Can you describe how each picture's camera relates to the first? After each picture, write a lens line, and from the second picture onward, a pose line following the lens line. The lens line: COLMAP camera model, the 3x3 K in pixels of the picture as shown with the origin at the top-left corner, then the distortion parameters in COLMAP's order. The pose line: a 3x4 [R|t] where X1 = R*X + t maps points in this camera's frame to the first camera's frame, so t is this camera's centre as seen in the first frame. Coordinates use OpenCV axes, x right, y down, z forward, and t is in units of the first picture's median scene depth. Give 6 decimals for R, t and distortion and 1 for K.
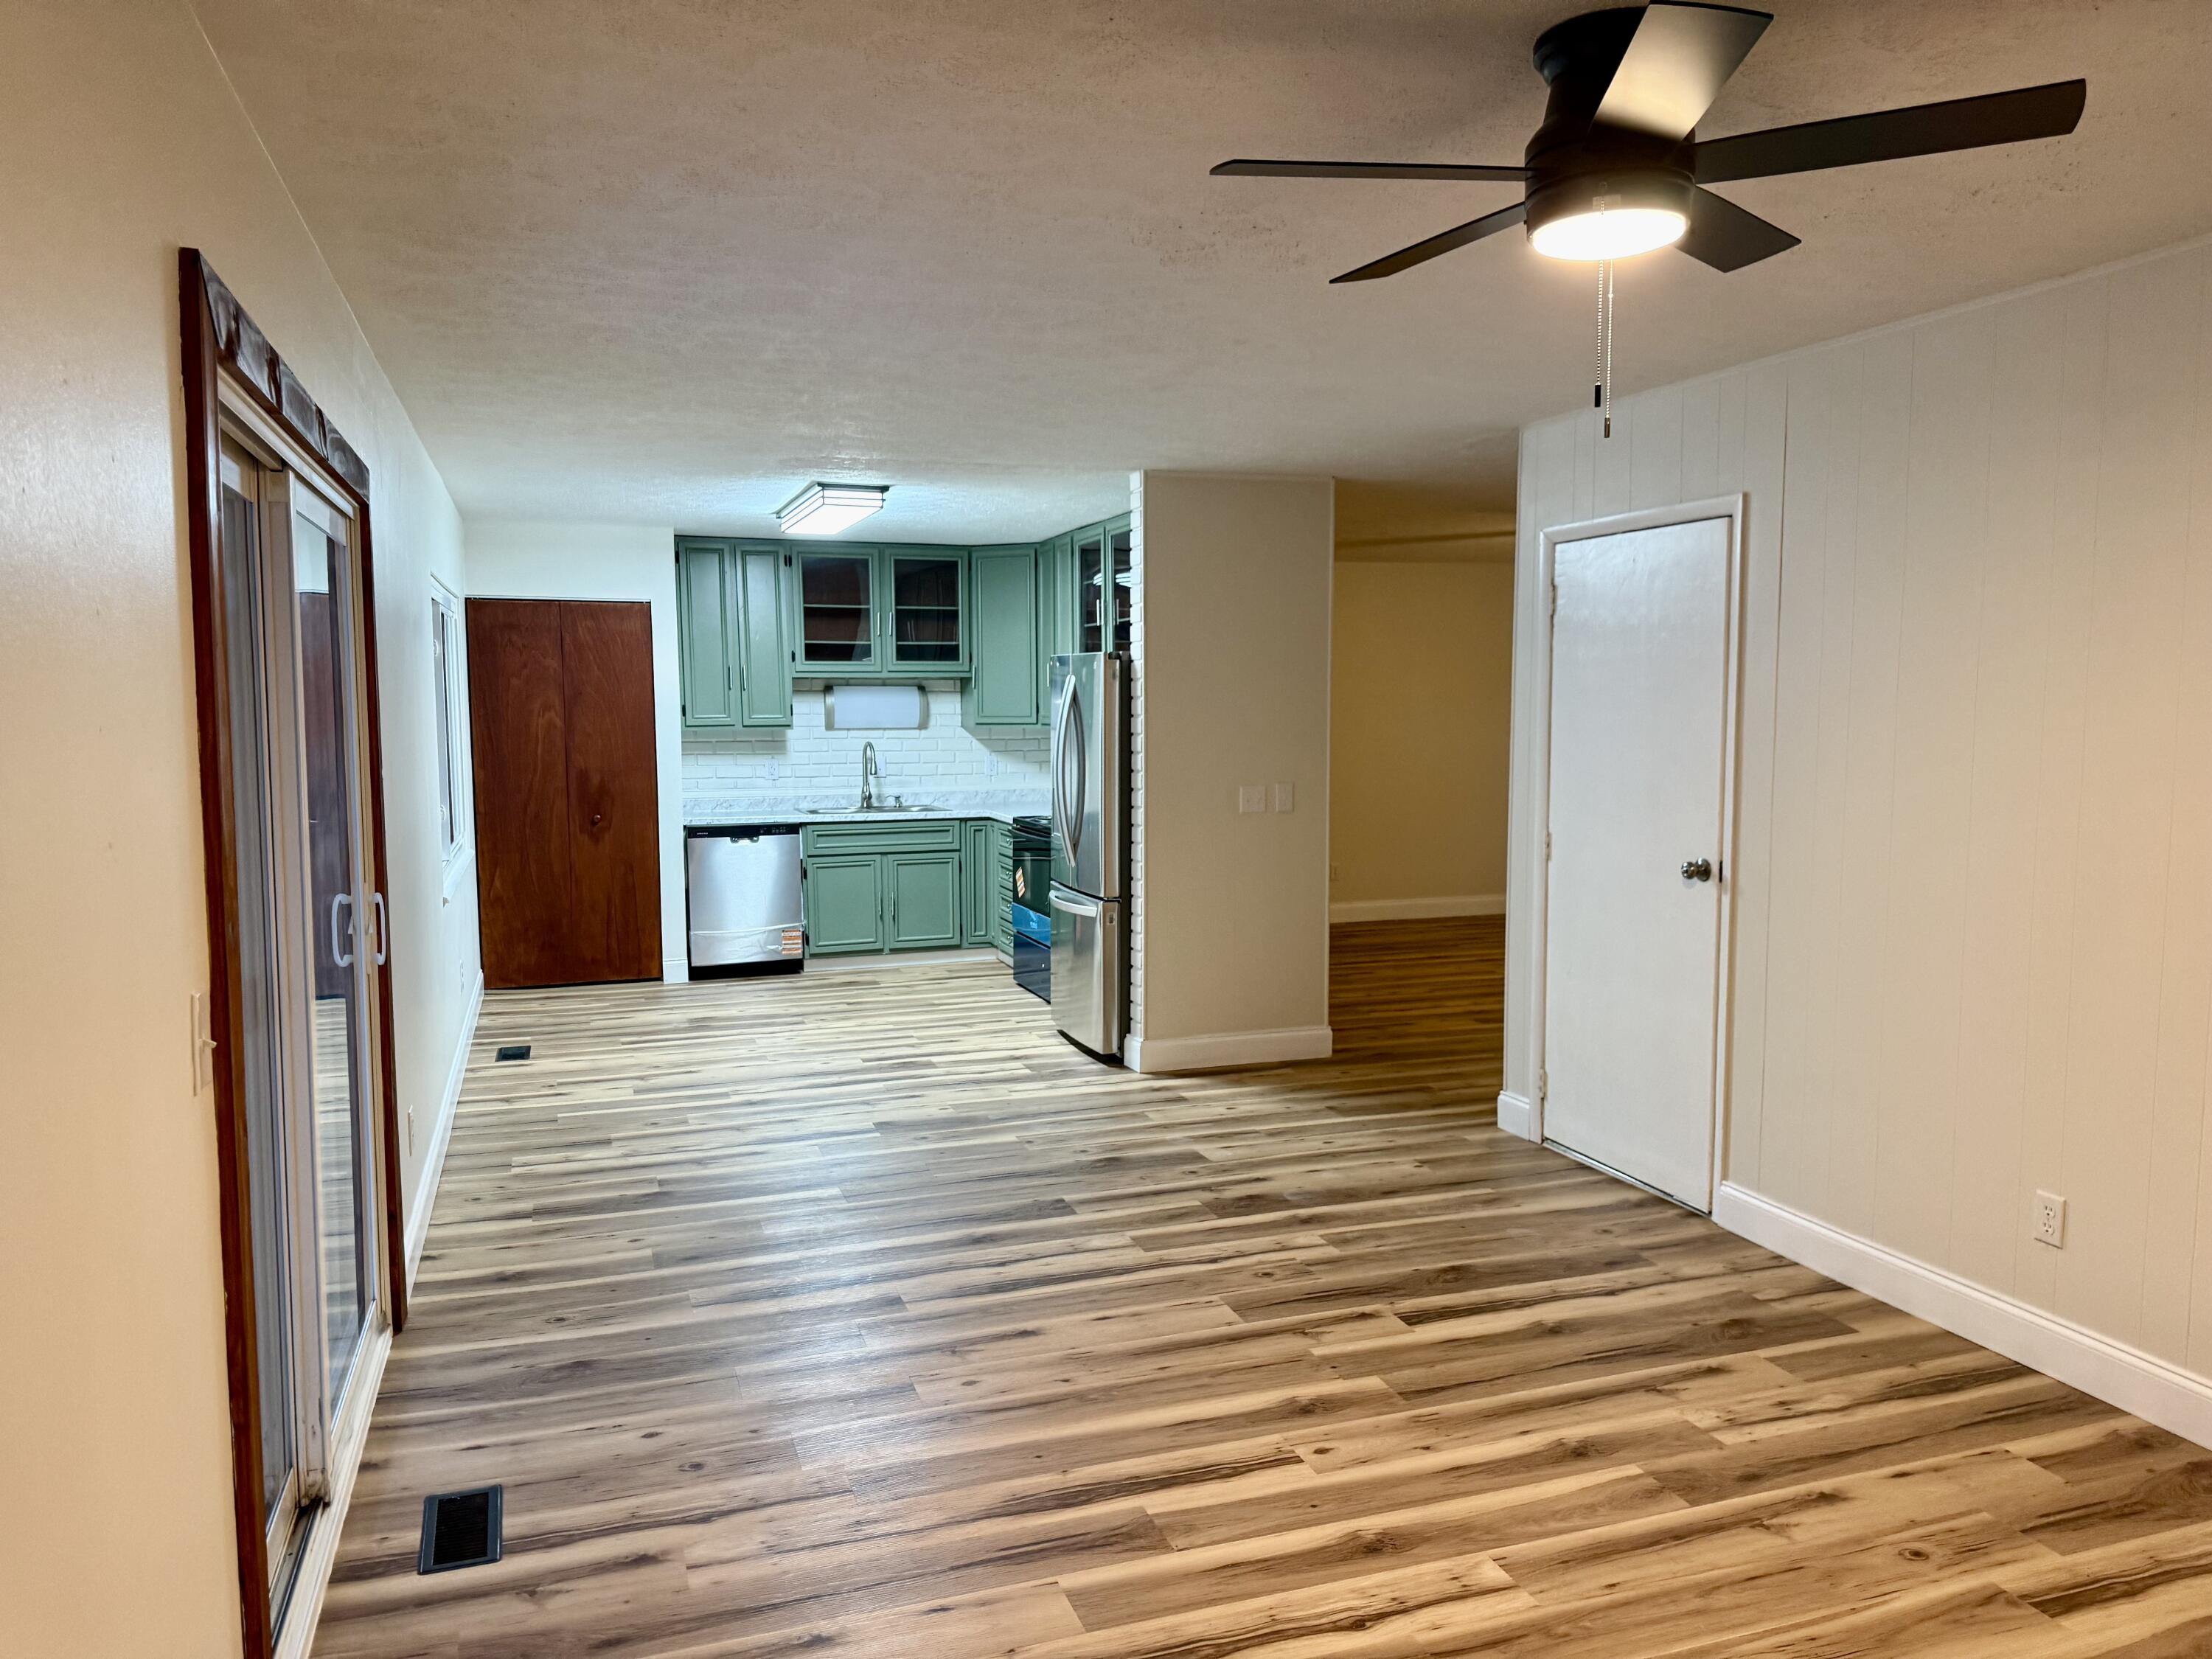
lens RADIAL K [[1561.0, 0, 1110.3], [0, 1561.0, 837.0], [0, 0, 1]] dist [0.082762, -0.095652]
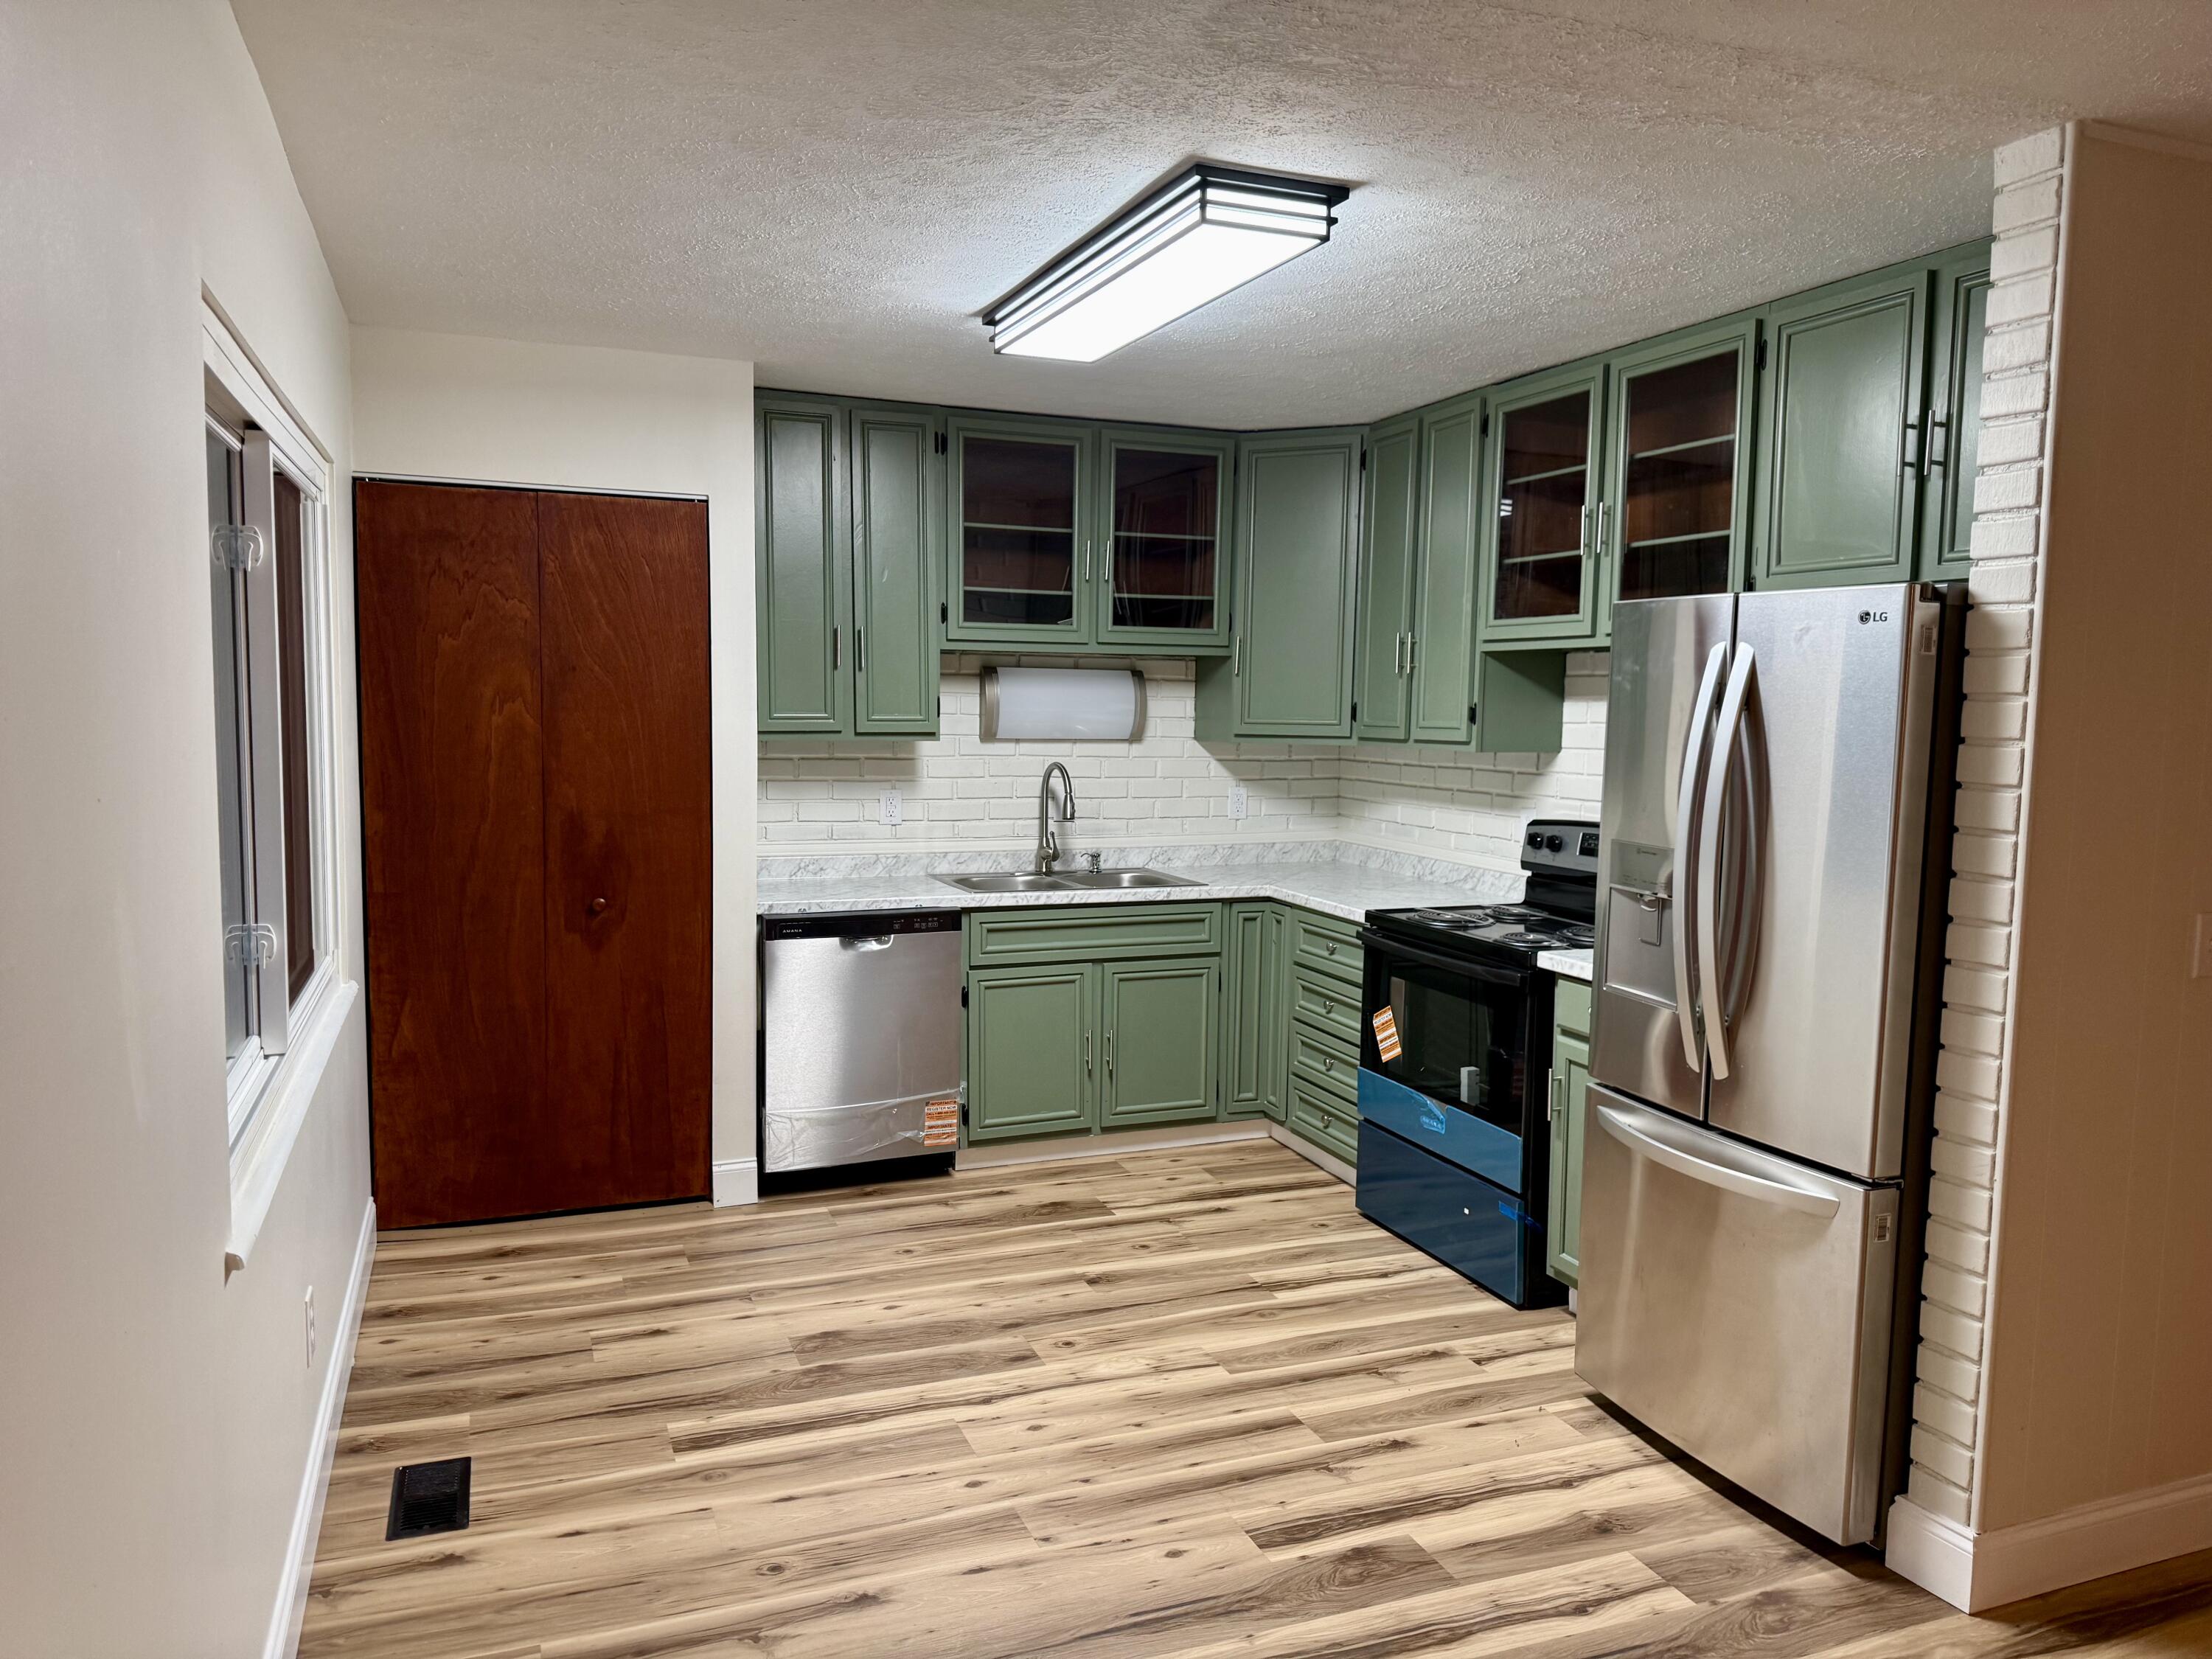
lens RADIAL K [[1561.0, 0, 1111.7], [0, 1561.0, 834.5], [0, 0, 1]] dist [0.082762, -0.095652]
pose [[0.998986, 0.016830, 0.041755, -0.249654], [-0.016832, 0.999858, -0.000311, -0.054126], [-0.041754, -0.000392, 0.999128, 0.654976]]
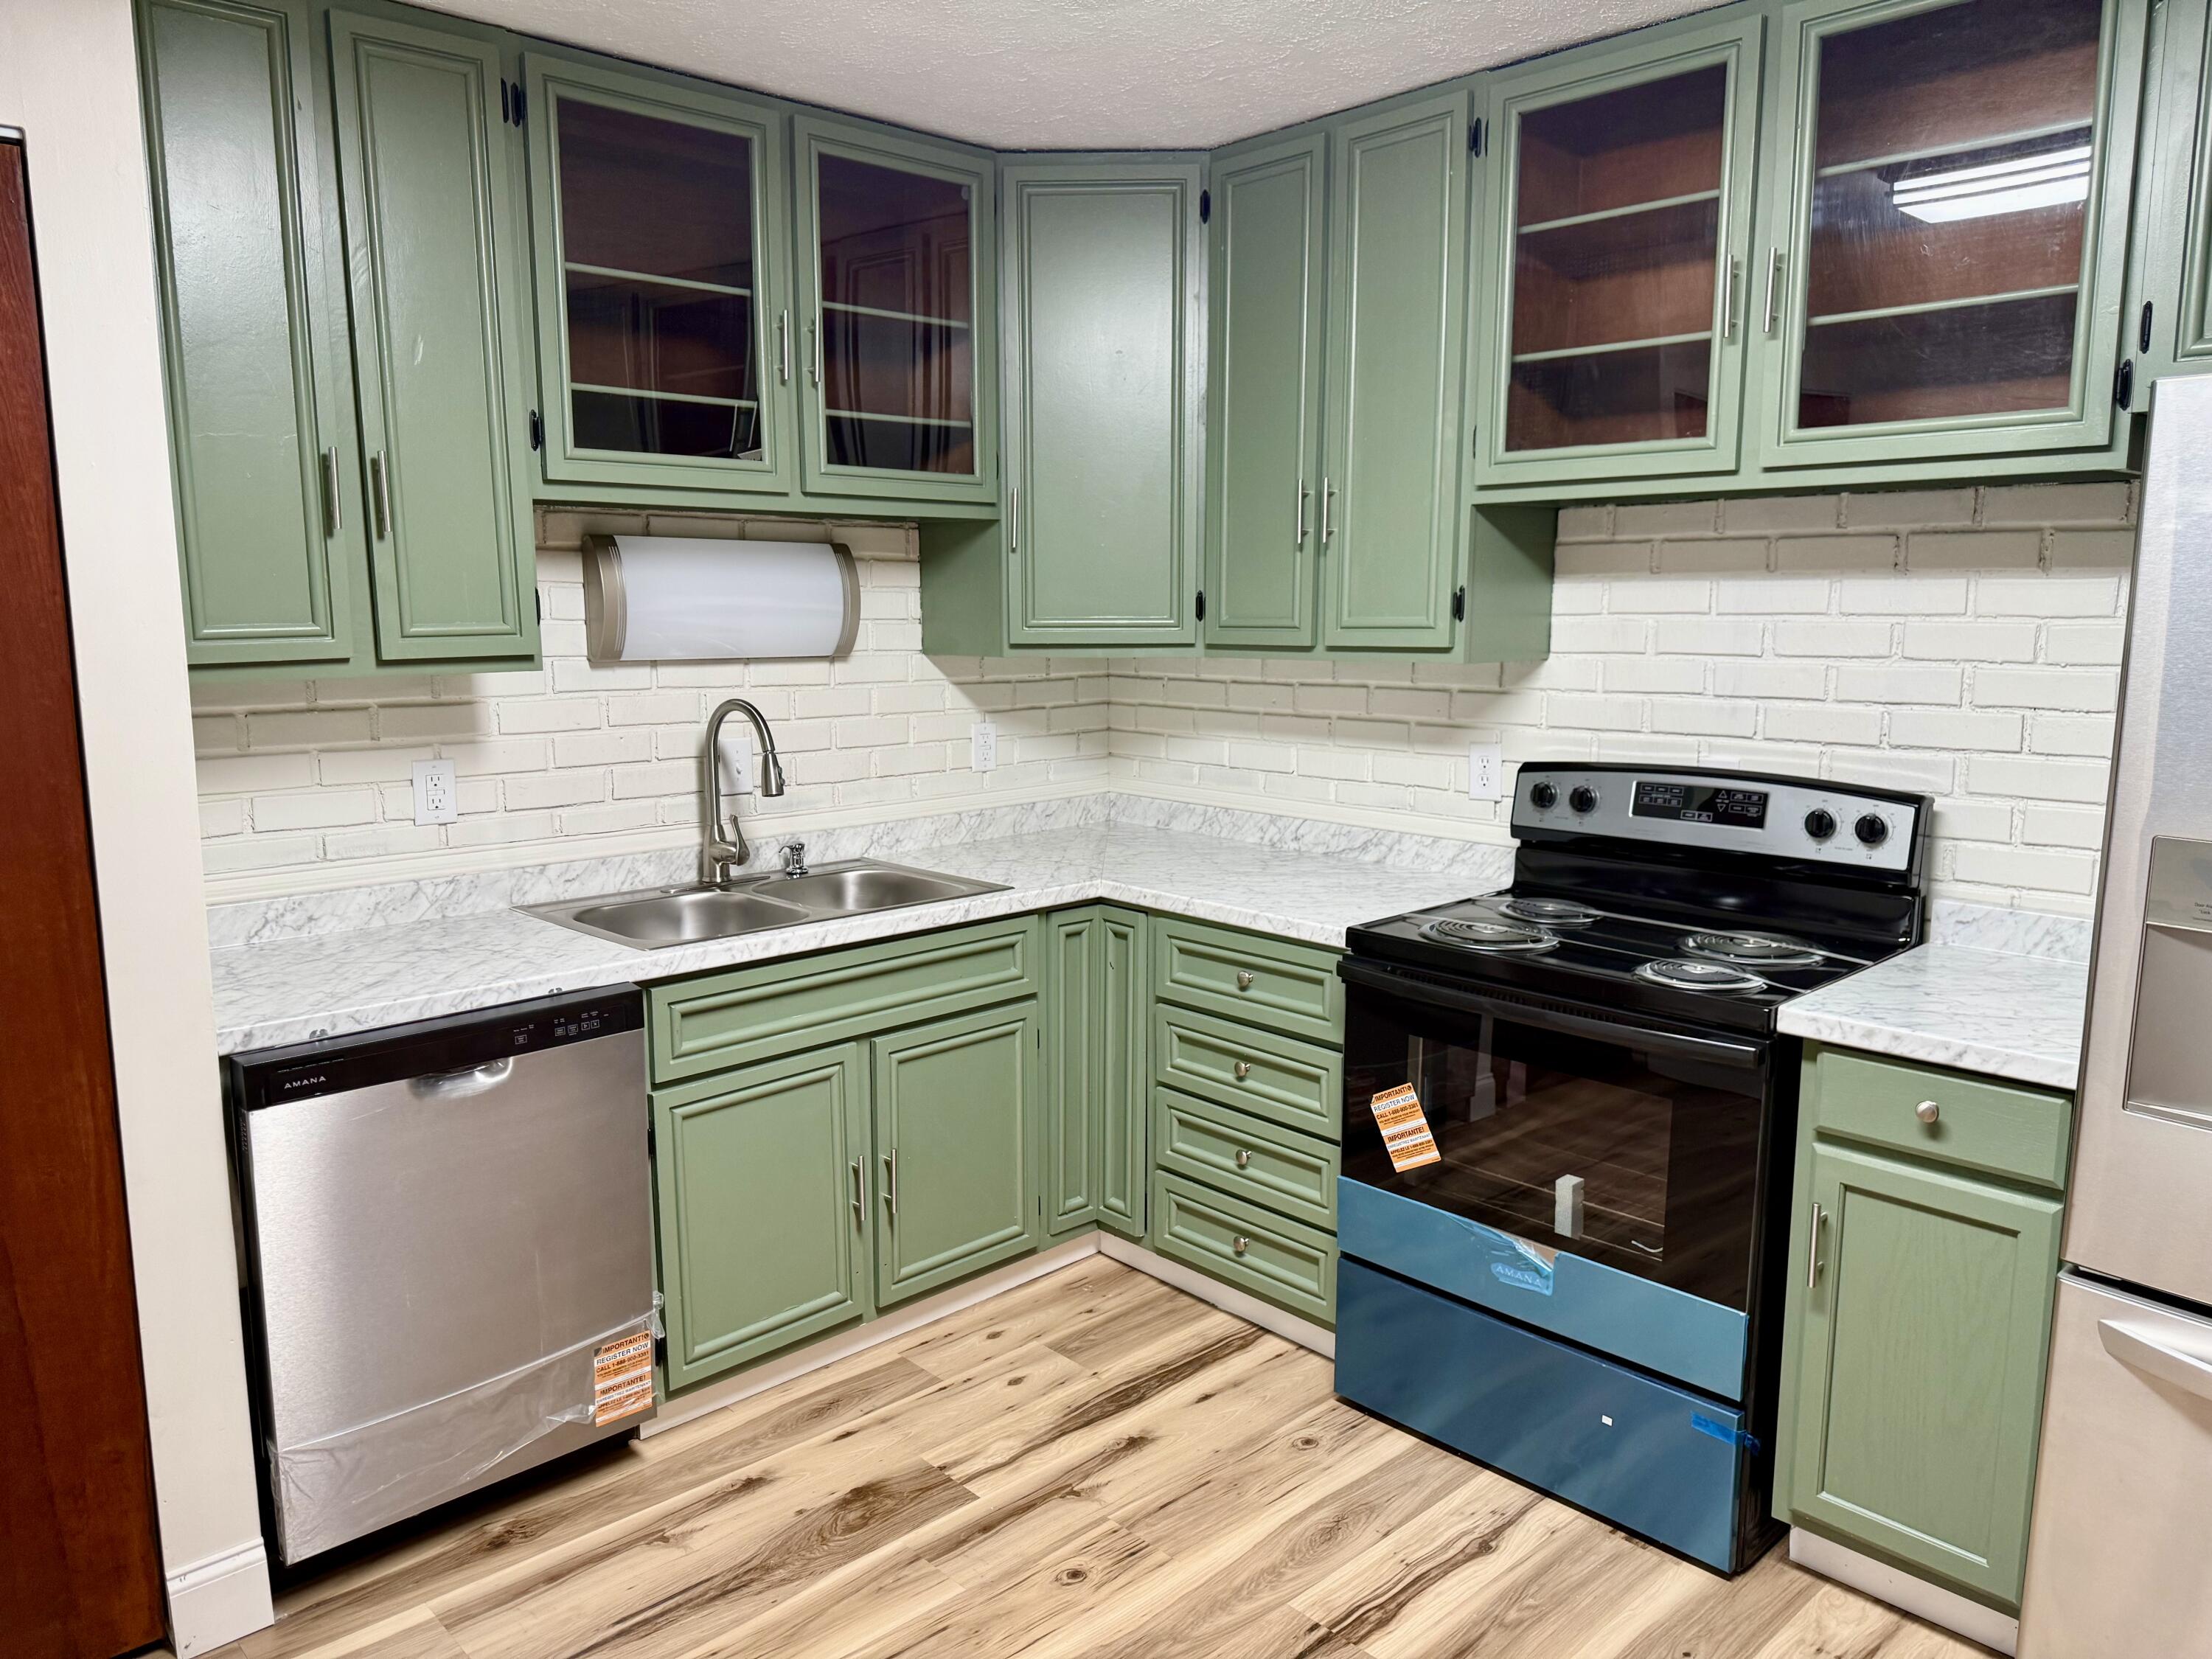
lens RADIAL K [[1561.0, 0, 1095.6], [0, 1561.0, 825.2], [0, 0, 1]] dist [0.082762, -0.095652]
pose [[0.913346, -0.056571, 0.403236, -0.353283], [0.032570, 0.997279, 0.066138, -0.084660], [-0.405881, -0.047274, 0.912703, 1.023391]]
